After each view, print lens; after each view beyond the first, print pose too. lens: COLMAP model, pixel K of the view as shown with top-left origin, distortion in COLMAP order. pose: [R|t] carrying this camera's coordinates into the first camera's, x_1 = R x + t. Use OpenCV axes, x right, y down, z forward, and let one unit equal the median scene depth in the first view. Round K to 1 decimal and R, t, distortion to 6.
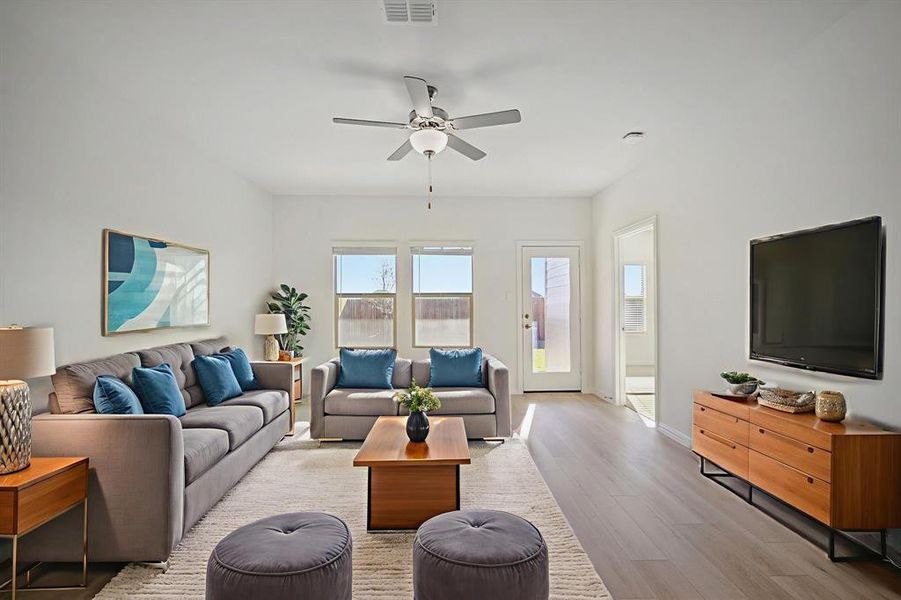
lens RADIAL K [[360.4, 0, 454.4], [0, 360.4, 294.6], [0, 0, 1]] dist [0.001027, 0.000137]
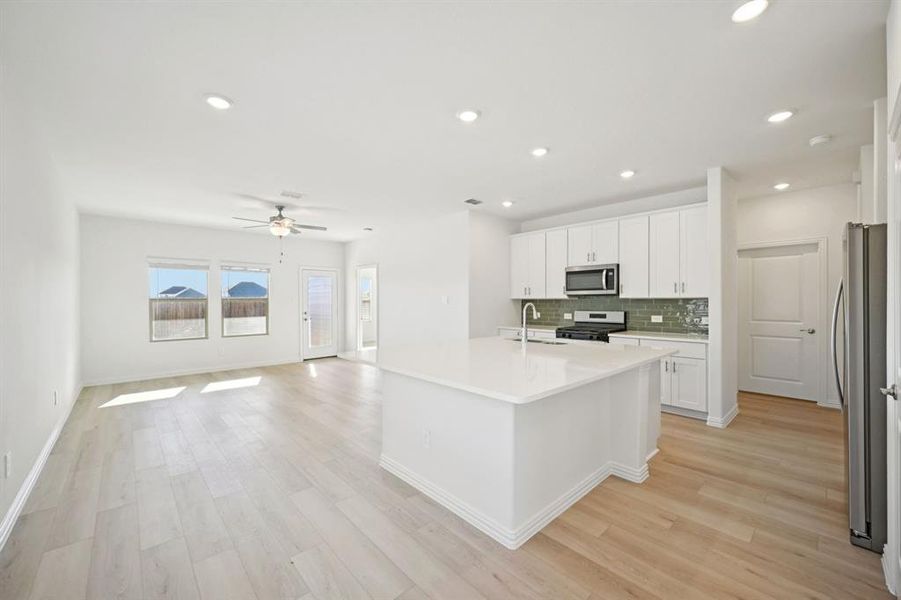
lens RADIAL K [[355.9, 0, 454.9], [0, 355.9, 300.4], [0, 0, 1]] dist [-0.001888, -0.000025]
pose [[0.756613, 0.001313, 0.653861, -0.336664], [-0.014008, 0.999801, 0.014201, -0.030244], [-0.653713, -0.019904, 0.756481, -0.645936]]
